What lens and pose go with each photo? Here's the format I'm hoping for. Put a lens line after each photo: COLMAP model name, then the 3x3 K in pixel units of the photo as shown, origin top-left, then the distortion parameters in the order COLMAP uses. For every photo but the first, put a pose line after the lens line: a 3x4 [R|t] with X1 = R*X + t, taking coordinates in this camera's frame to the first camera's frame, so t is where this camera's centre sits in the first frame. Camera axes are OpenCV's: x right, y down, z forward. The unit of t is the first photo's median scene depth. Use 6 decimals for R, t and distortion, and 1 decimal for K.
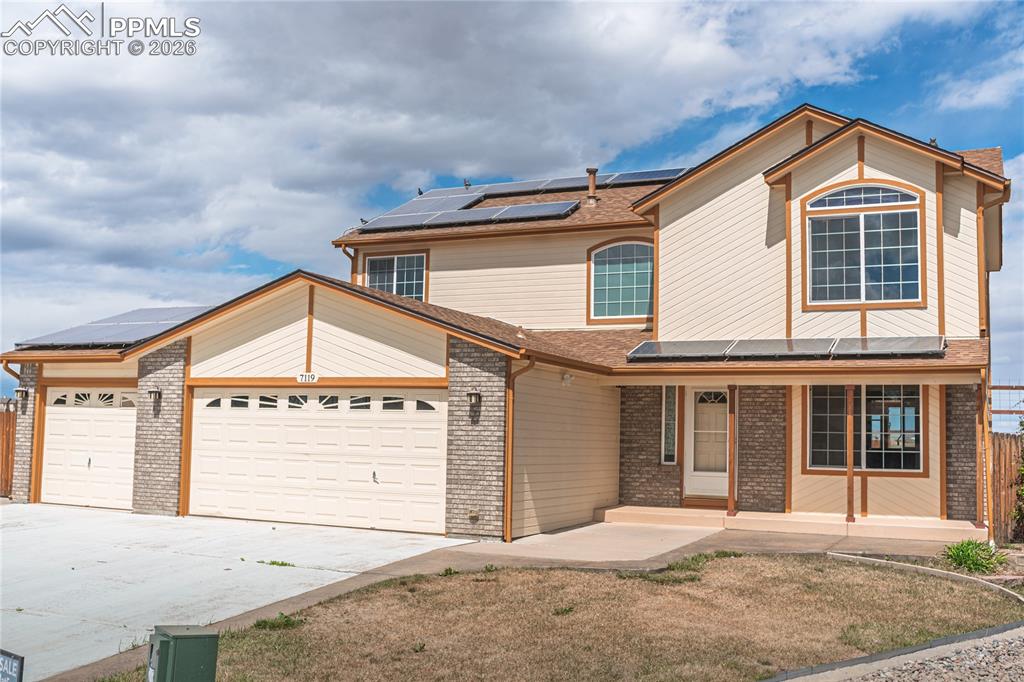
lens RADIAL K [[1033.6, 0, 512.0], [0, 1033.6, 341.0], [0, 0, 1]] dist [-0.106961, 0.019968]
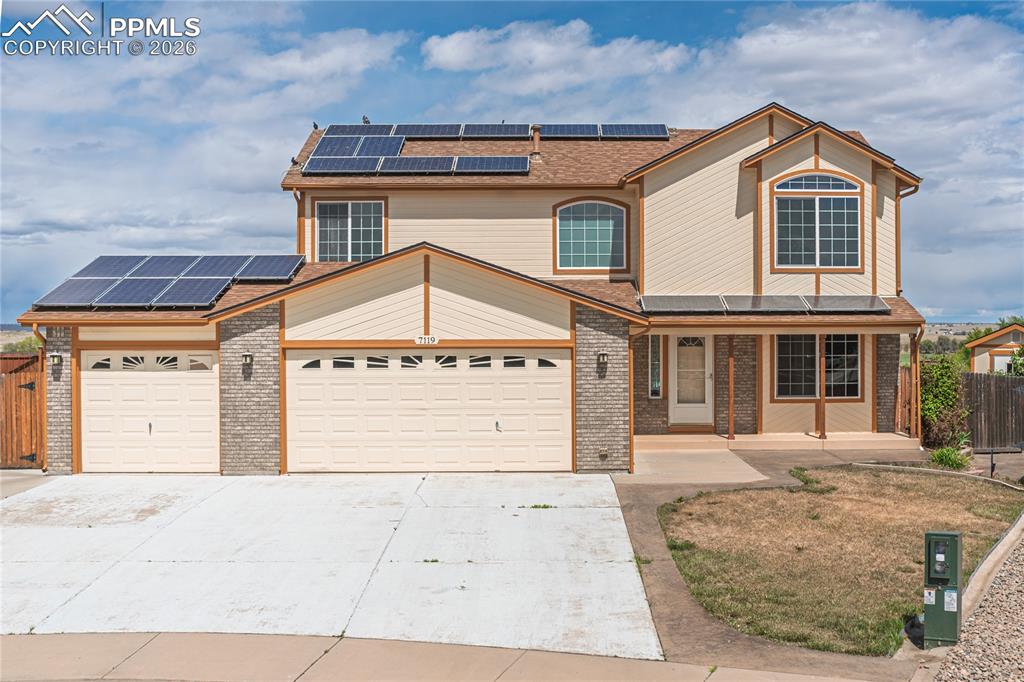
lens RADIAL K [[1231.2, 0, 512.0], [0, 1231.2, 341.0], [0, 0, 1]] dist [-0.142889, -0.019080]
pose [[0.898094, -0.029678, 0.438802, -0.660899], [-0.015656, 0.994931, 0.099334, -0.090465], [-0.439526, -0.096082, 0.893076, -0.199174]]
